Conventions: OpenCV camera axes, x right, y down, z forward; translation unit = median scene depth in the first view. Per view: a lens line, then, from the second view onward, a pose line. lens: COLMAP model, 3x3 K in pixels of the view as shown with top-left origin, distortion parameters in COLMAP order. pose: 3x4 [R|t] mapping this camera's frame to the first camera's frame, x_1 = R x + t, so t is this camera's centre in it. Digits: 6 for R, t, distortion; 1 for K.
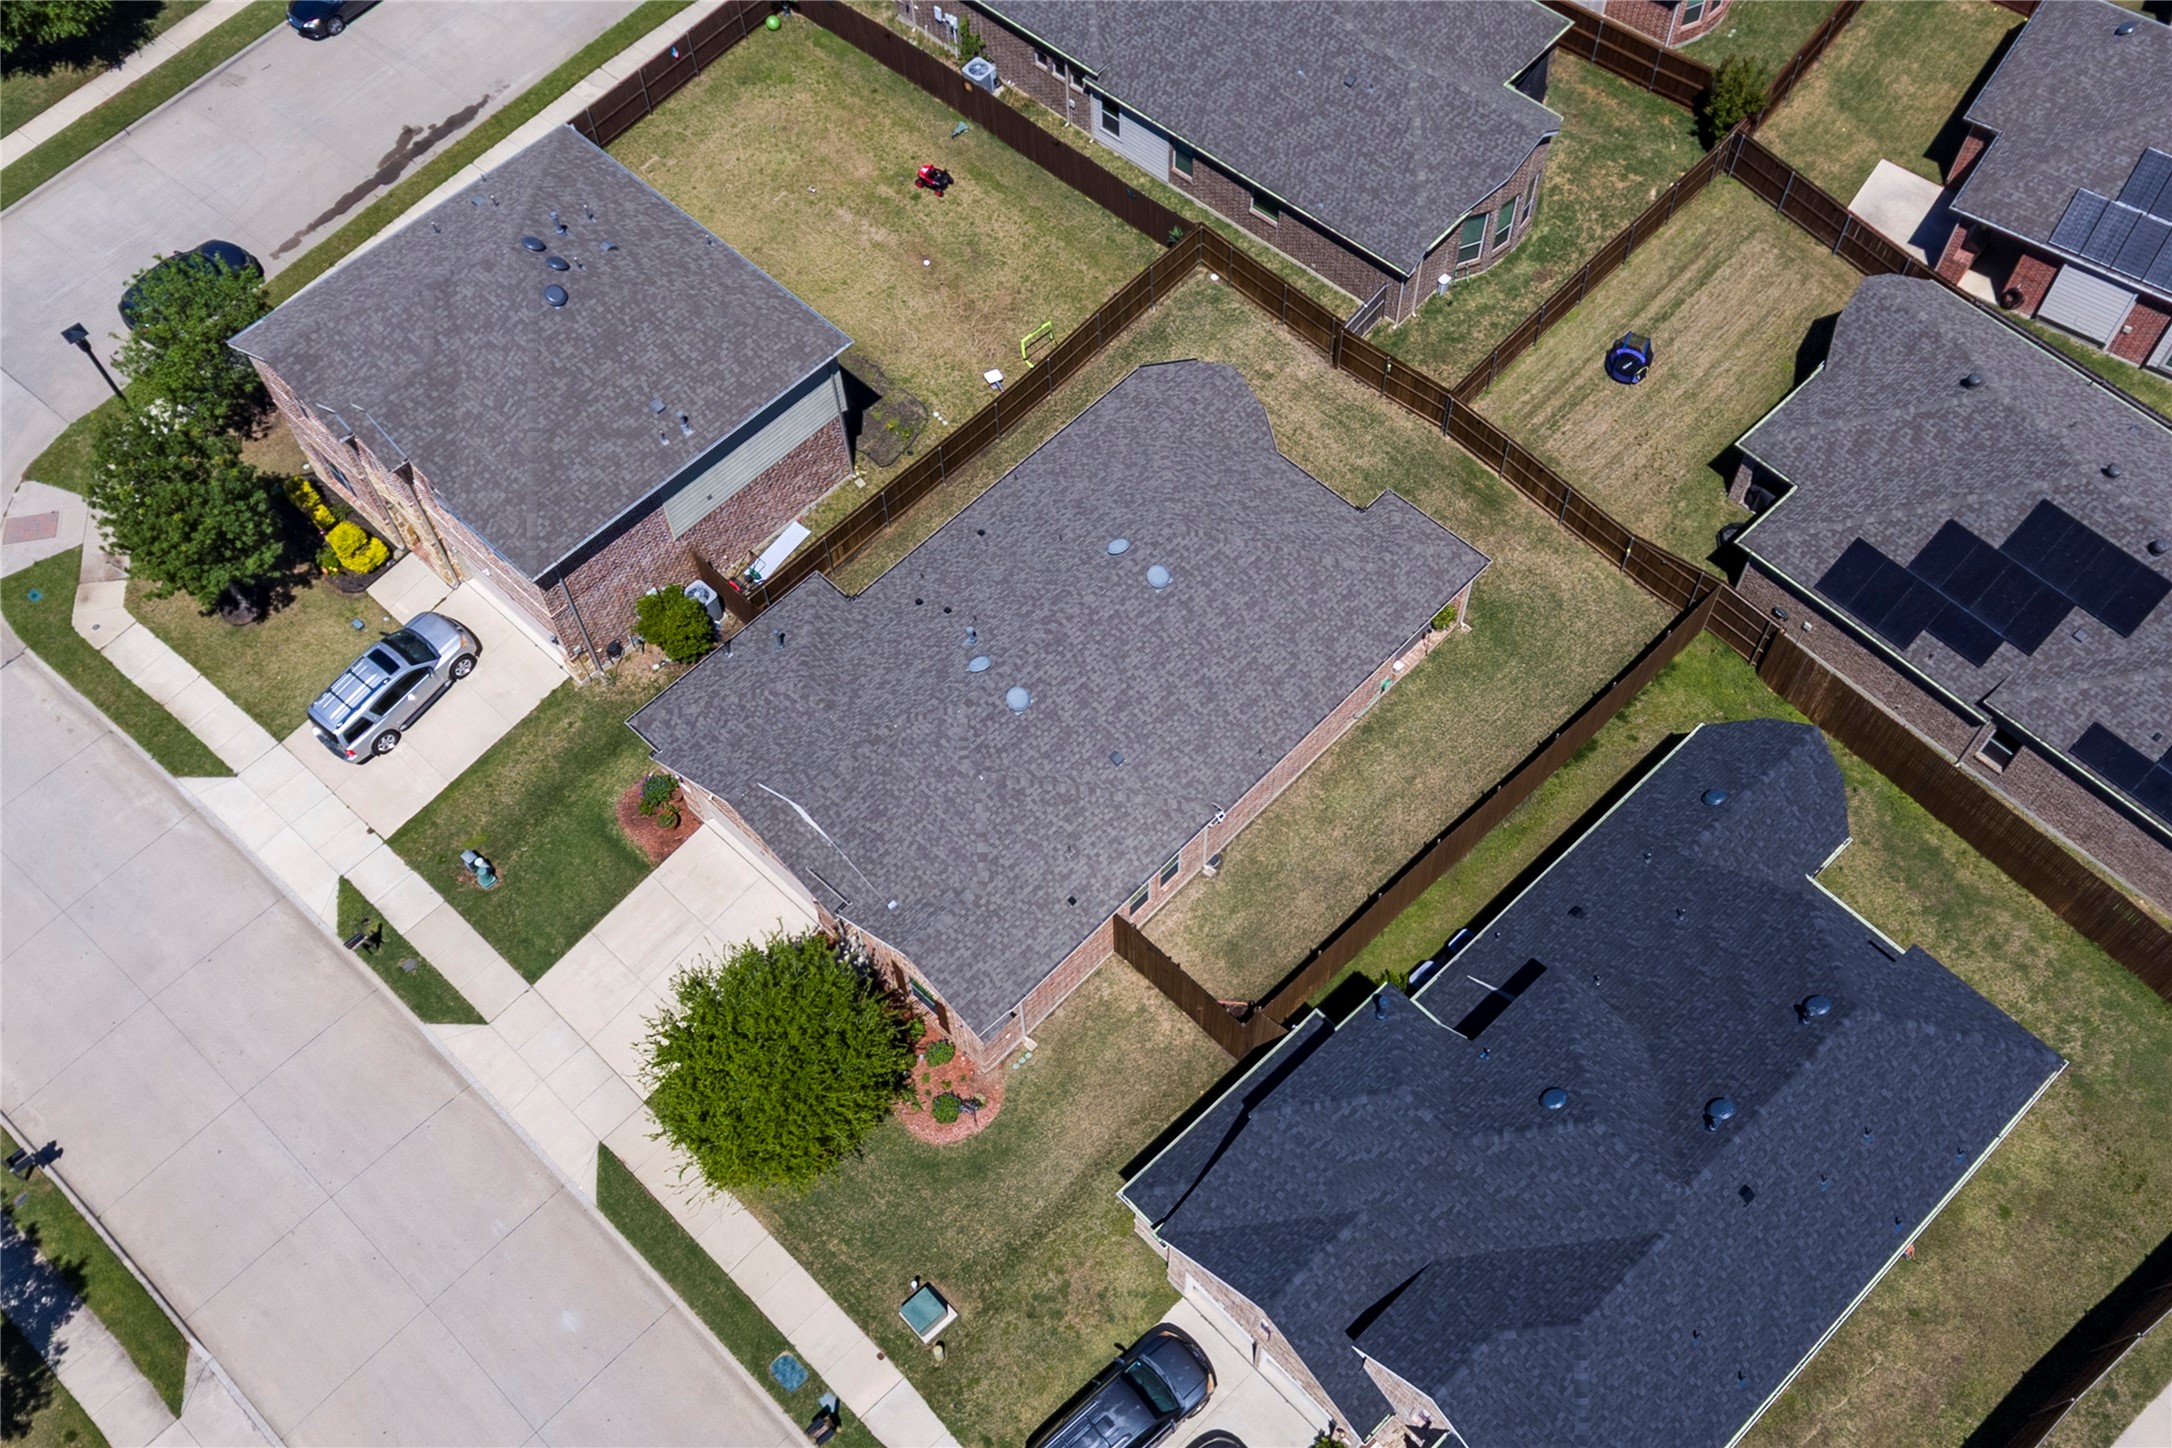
lens RADIAL K [[1174.5, 0, 1086.0], [0, 1174.5, 724.0], [0, 0, 1]] dist [0.001456, 0.000116]
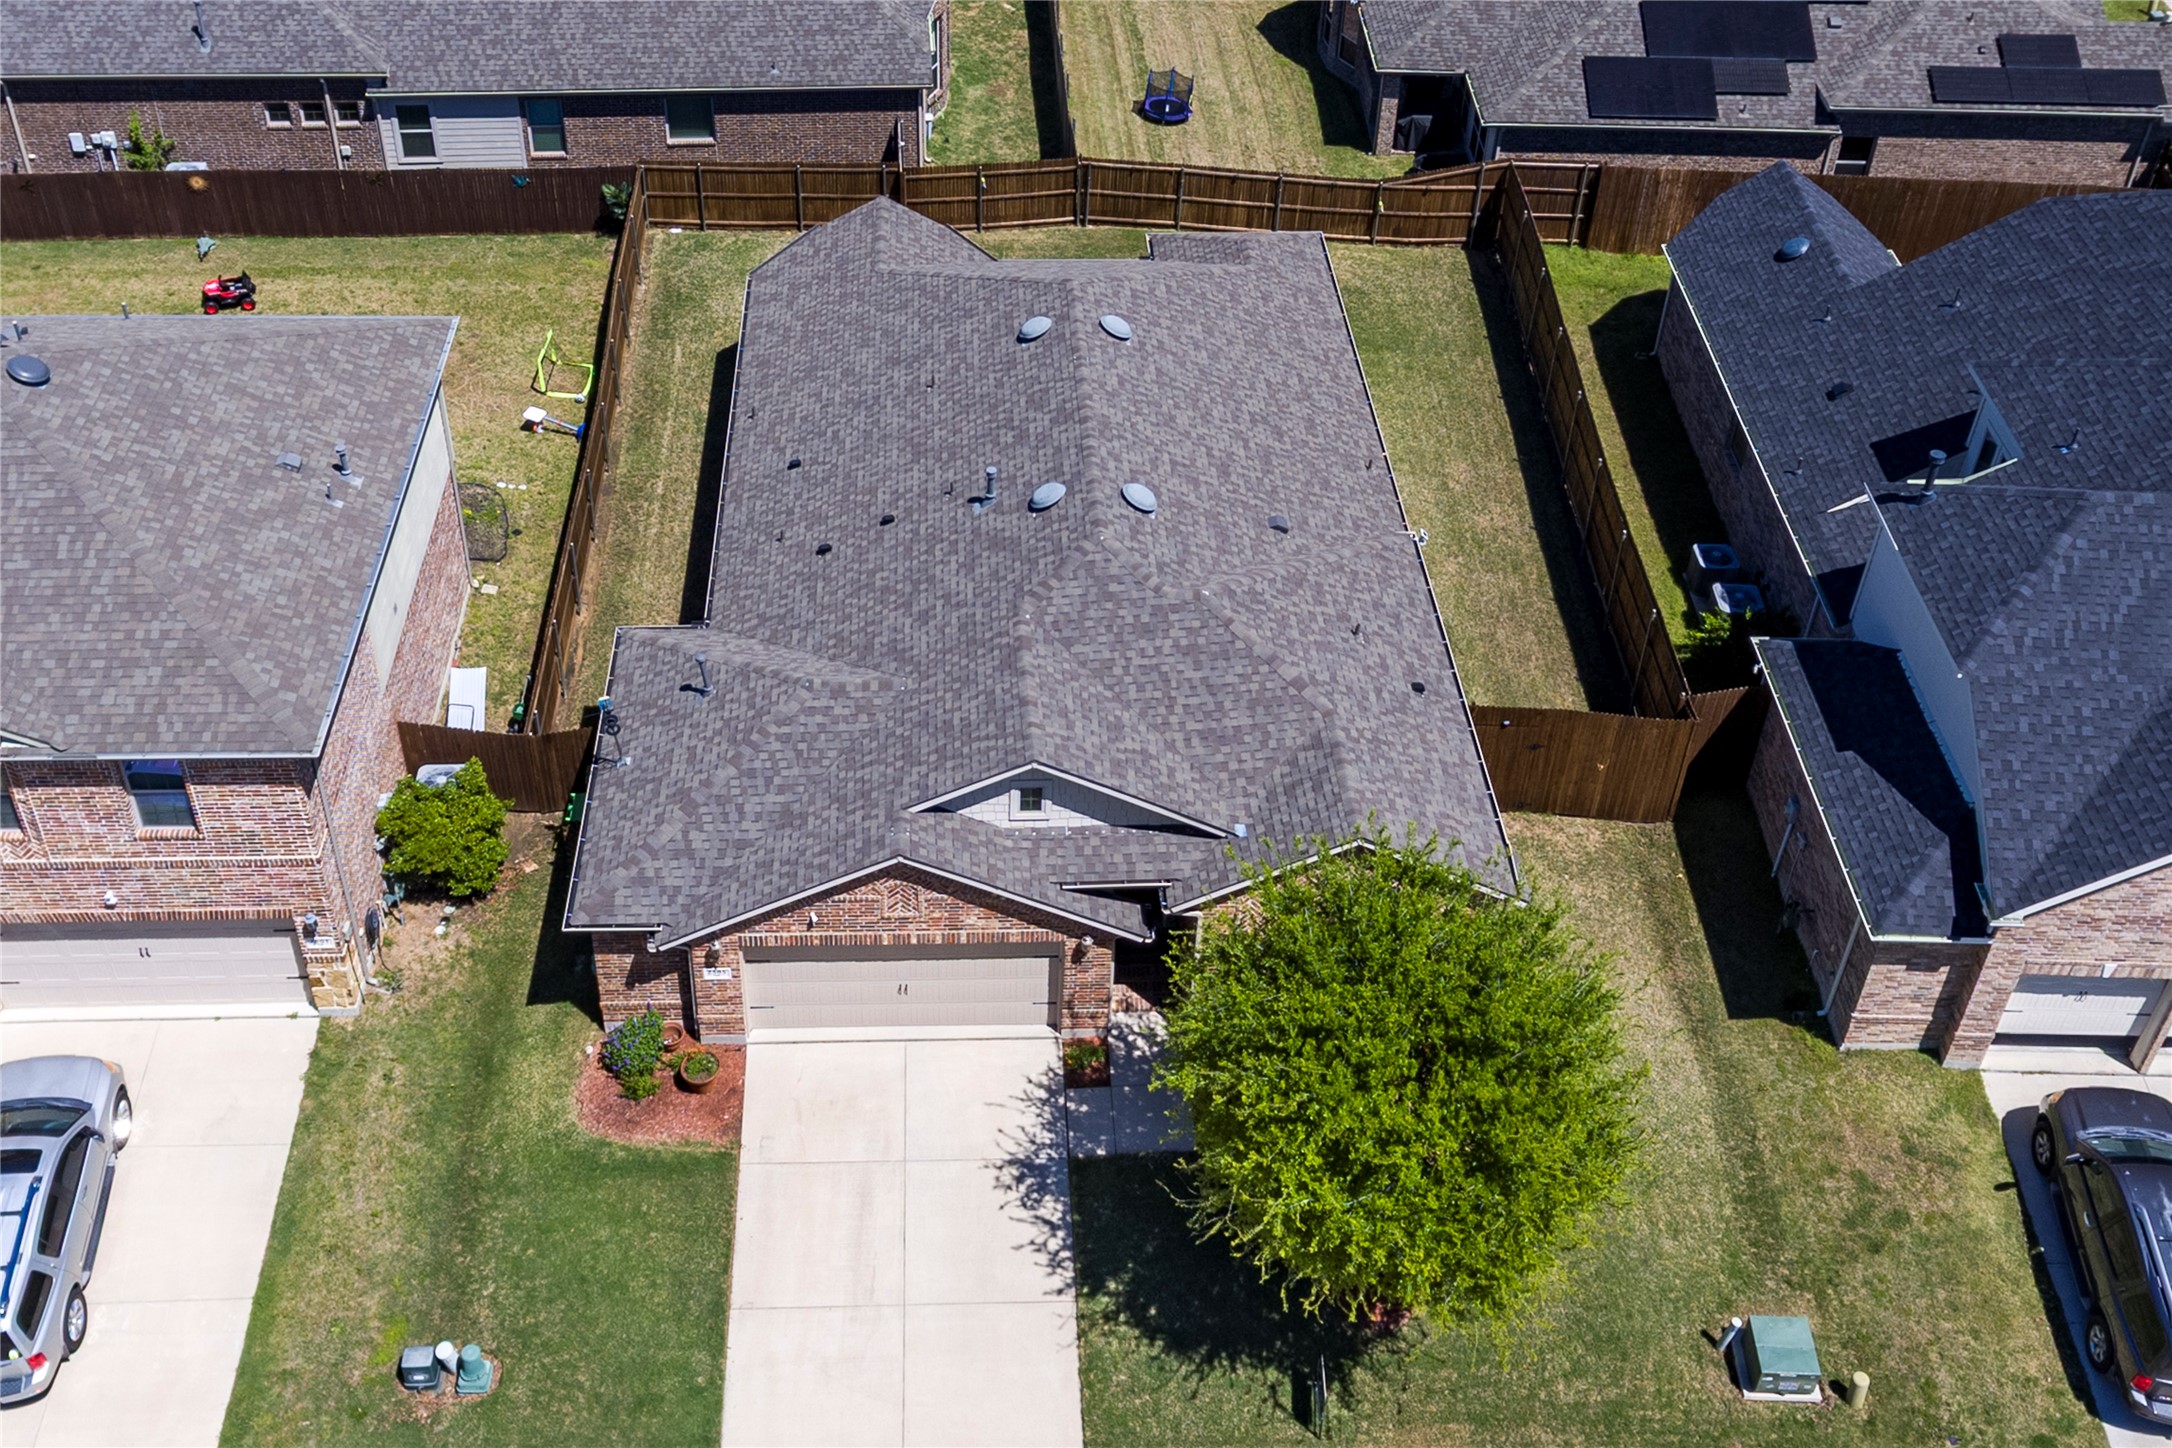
lens RADIAL K [[1571.0, 0, 981.0], [0, 1571.0, 563.1], [0, 0, 1]] dist [-0.003802, 0.001993]
pose [[0.781671, -0.483156, 0.394400, -0.431572], [0.571424, 0.808198, -0.142444, 0.071862], [-0.249931, 0.336715, 0.907831, 0.238557]]
